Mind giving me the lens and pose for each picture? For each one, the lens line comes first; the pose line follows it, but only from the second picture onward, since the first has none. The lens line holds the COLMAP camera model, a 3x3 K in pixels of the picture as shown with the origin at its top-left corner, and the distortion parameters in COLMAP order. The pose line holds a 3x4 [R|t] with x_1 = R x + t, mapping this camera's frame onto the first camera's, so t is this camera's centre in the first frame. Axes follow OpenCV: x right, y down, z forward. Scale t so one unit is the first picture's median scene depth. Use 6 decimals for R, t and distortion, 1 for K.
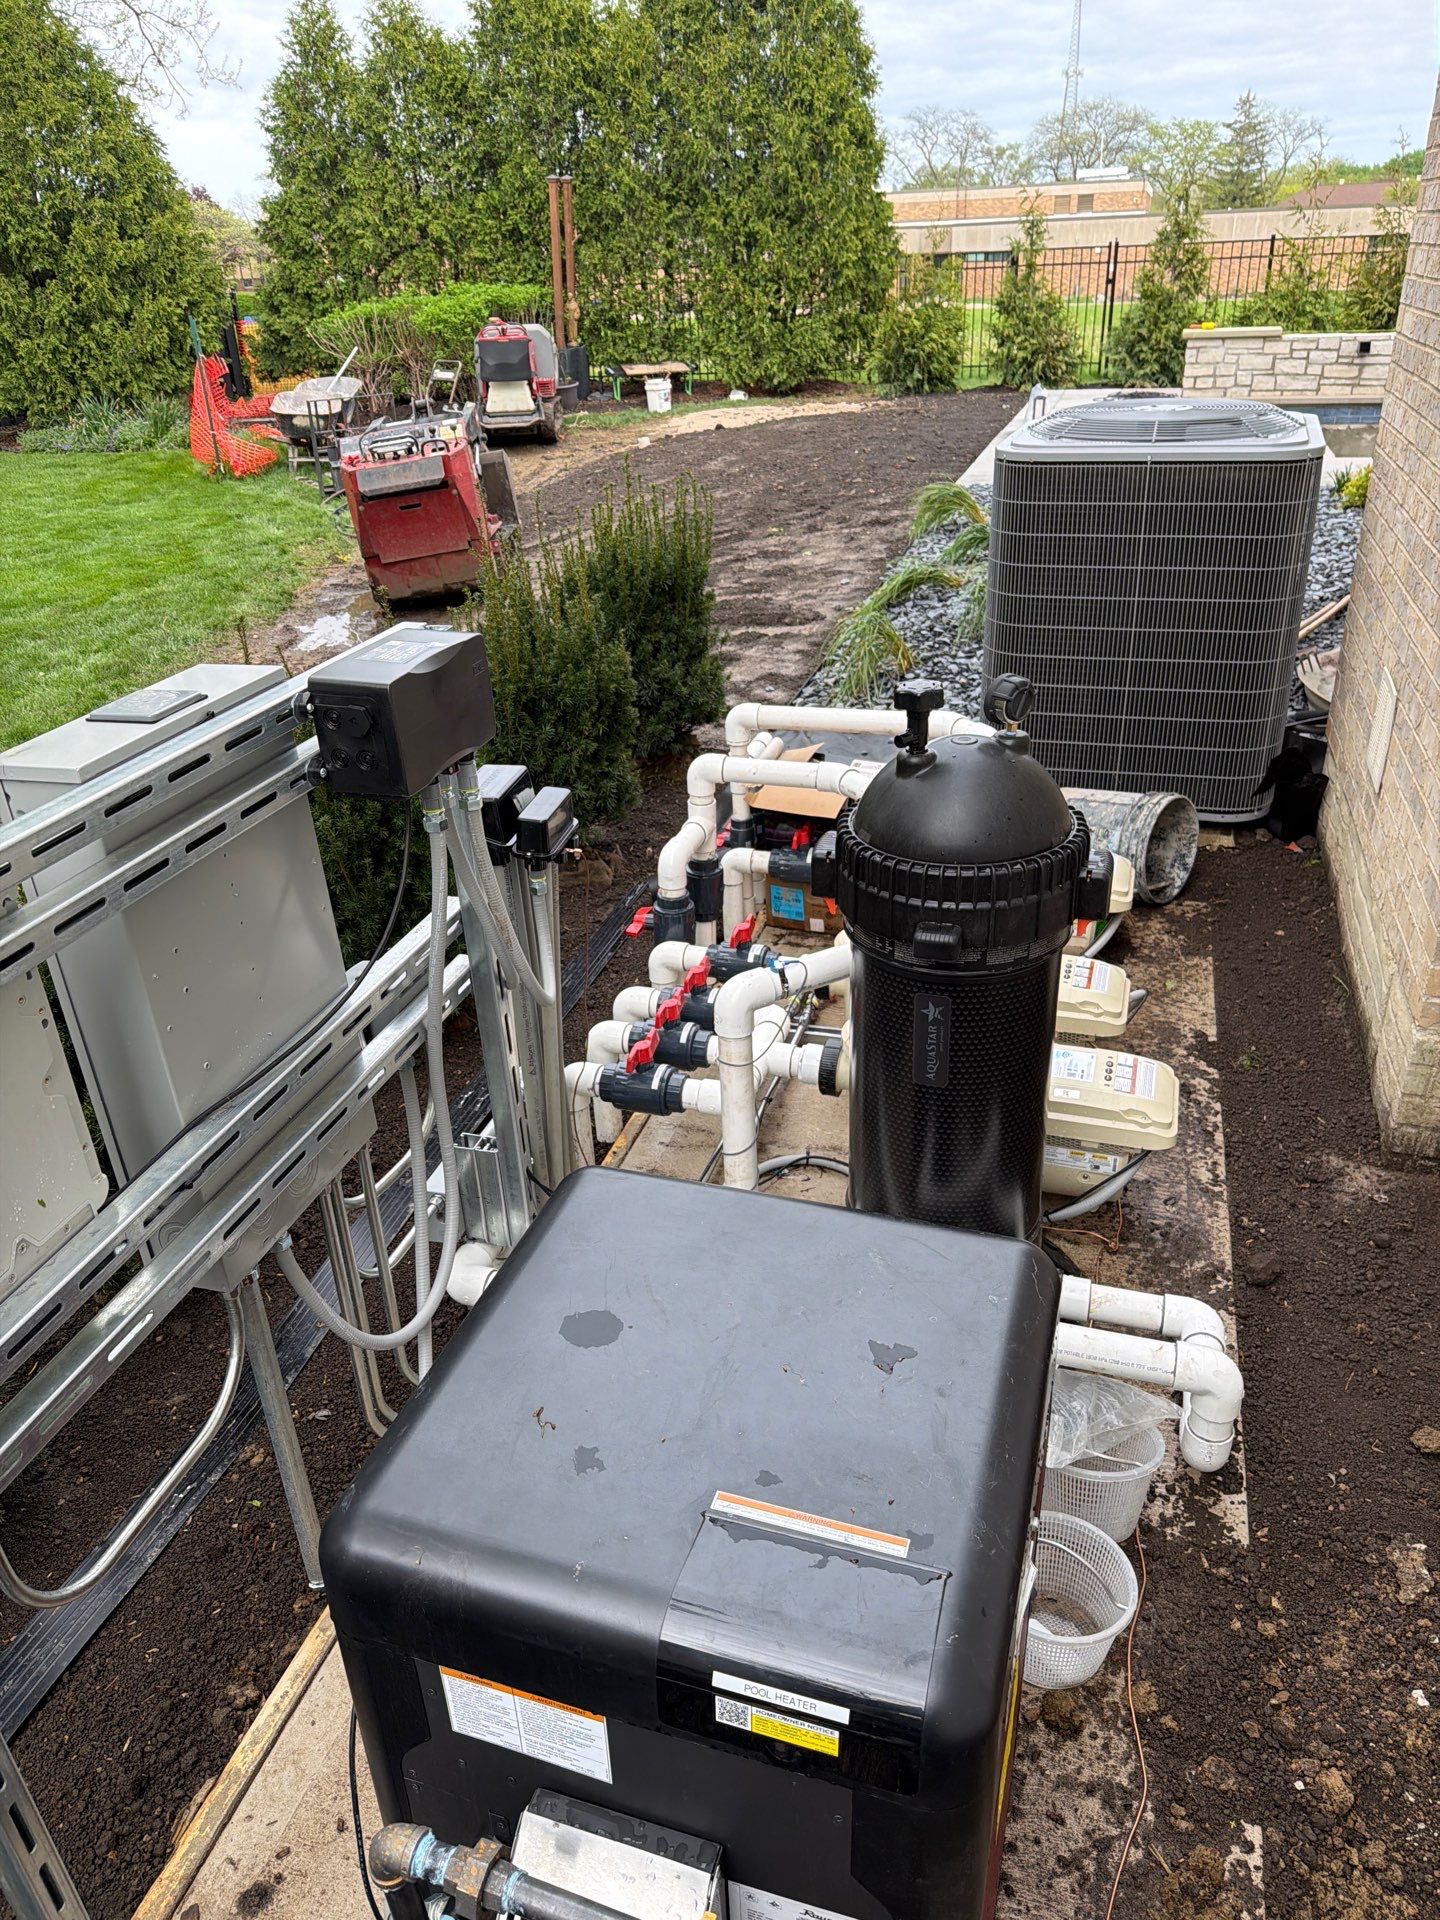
lens RADIAL K [[1367.3, 0, 706.7], [0, 1367.3, 989.1], [0, 0, 1]] dist [0.006626, -0.010379]
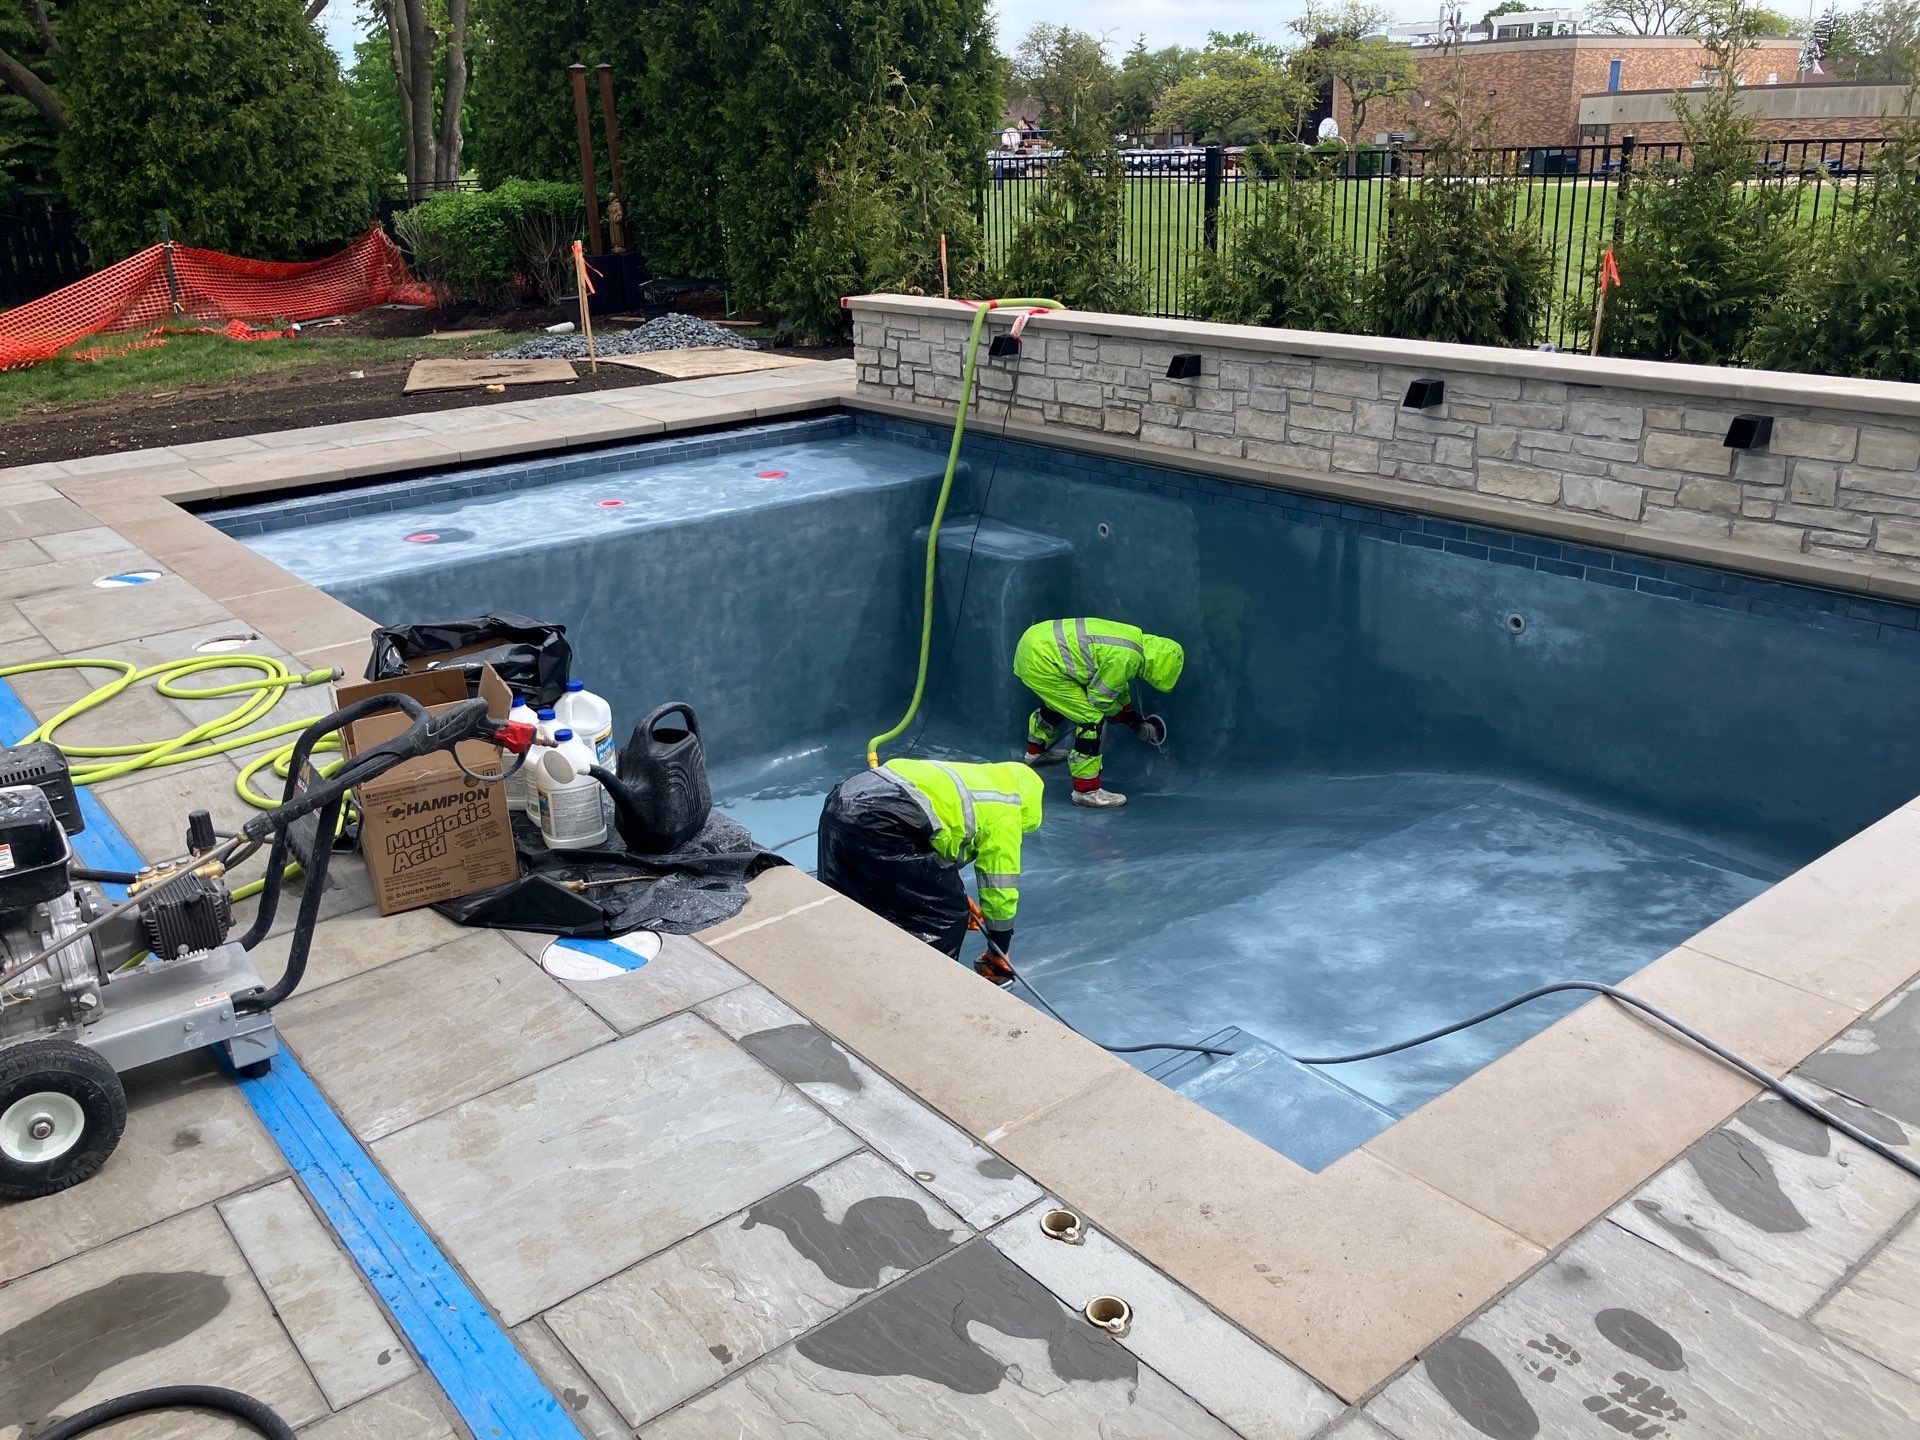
lens RADIAL K [[1598.9, 0, 929.9], [0, 1598.9, 720.1], [0, 0, 1]] dist [0.003685, 0.015016]
pose [[0.829269, 0.202936, -0.520702, 0.676948], [-0.264359, 0.963347, -0.045567, -0.217671], [0.492369, 0.175439, 0.852522, 0.336701]]
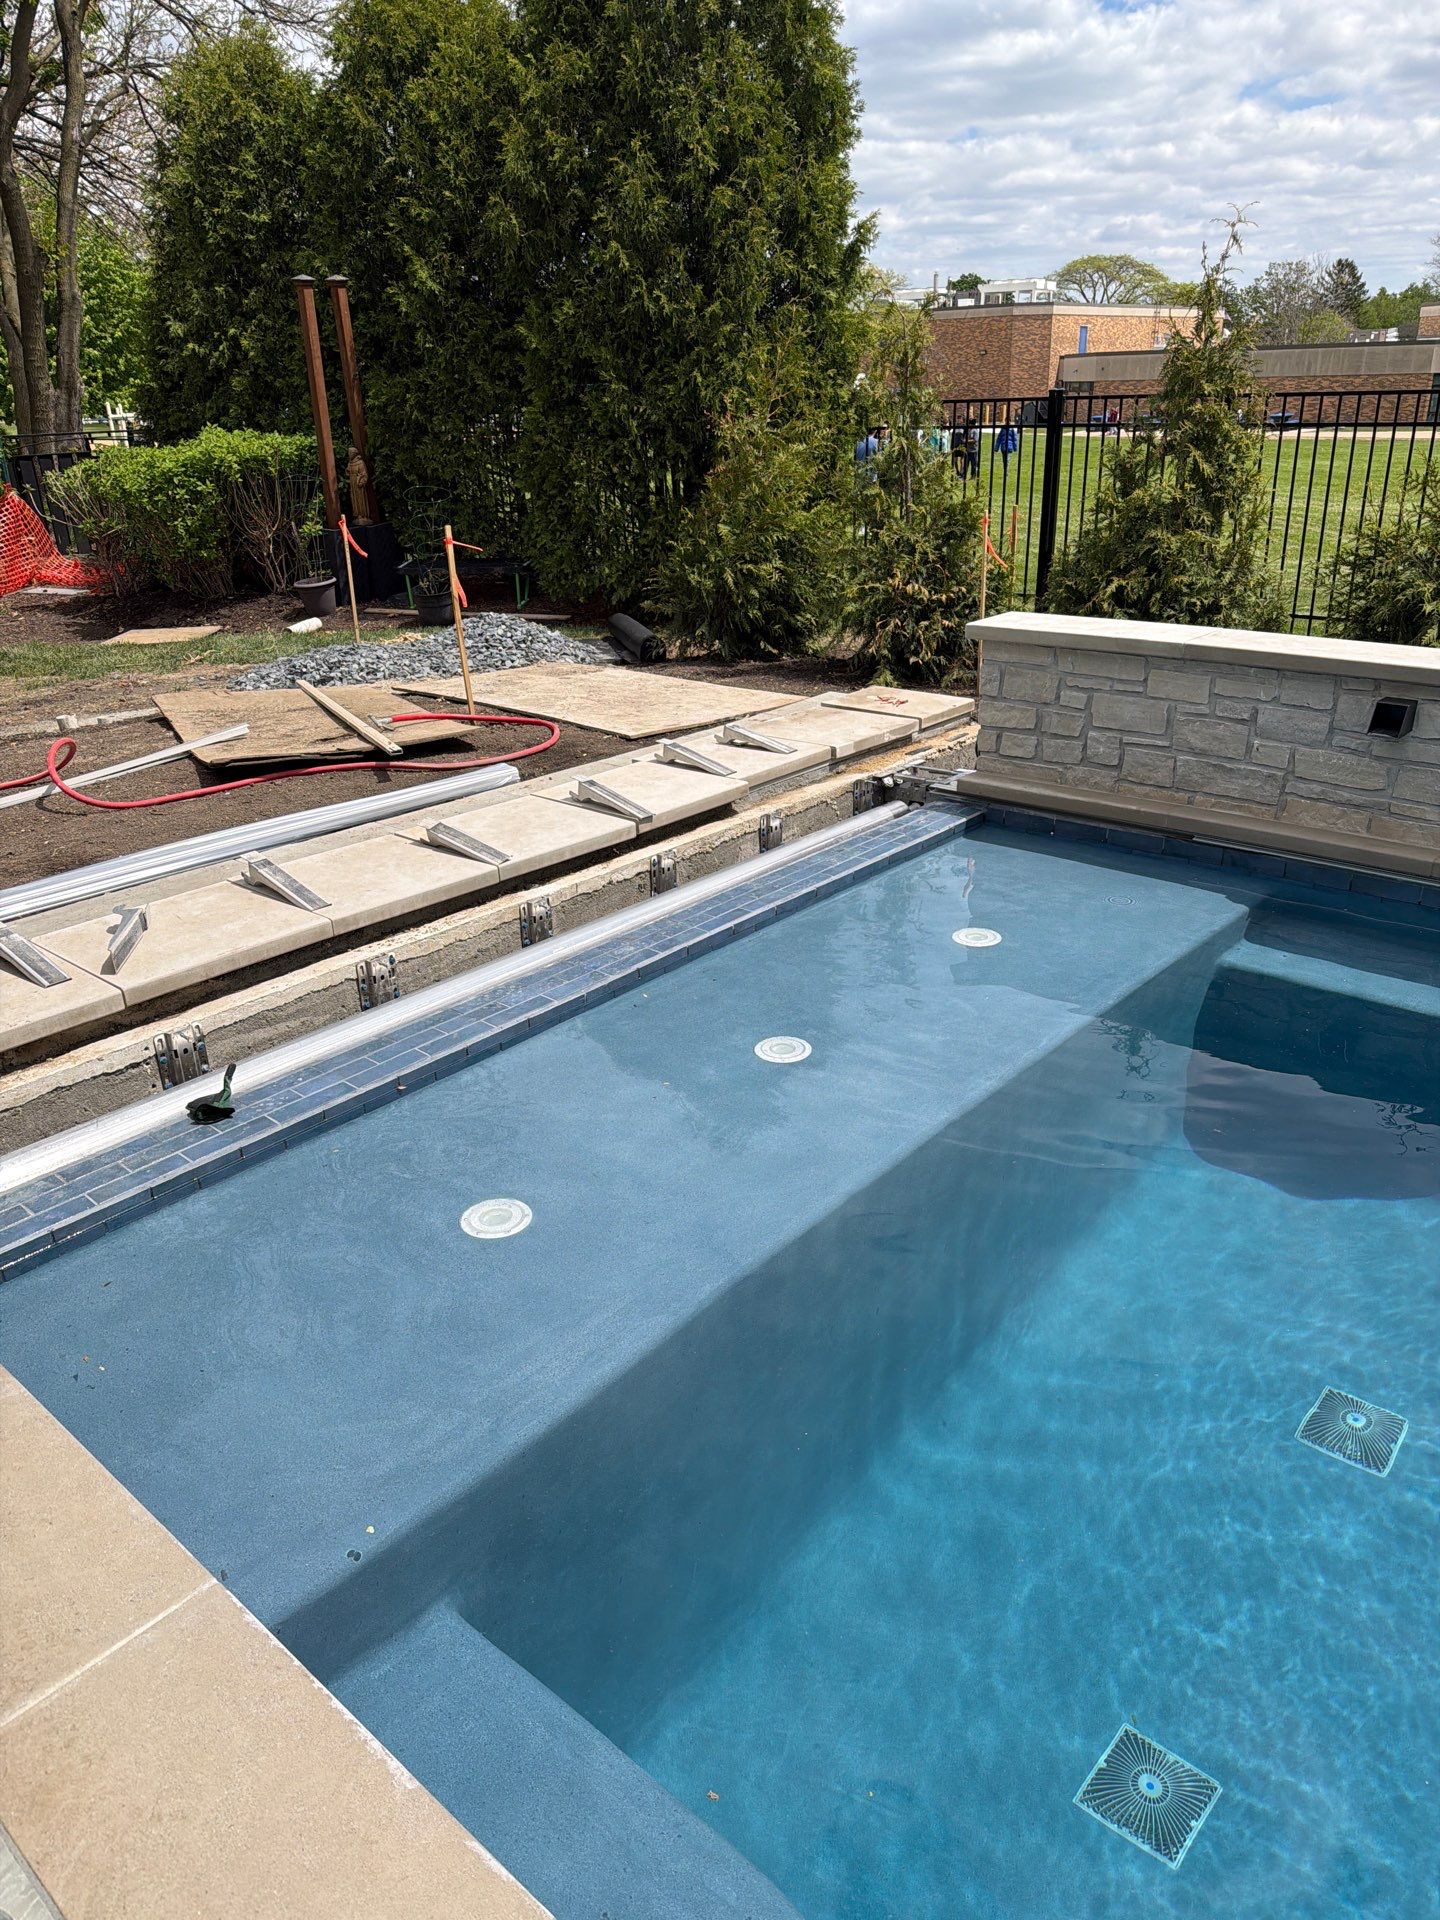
lens RADIAL K [[1346.5, 0, 721.4], [0, 1346.5, 990.5], [0, 0, 1]] dist [0.057653, -0.093386]
pose [[0.918198, 0.174820, -0.355457, 0.366823], [-0.195276, 0.980497, -0.022202, -0.288525], [0.344643, 0.089798, 0.934429, 0.501500]]
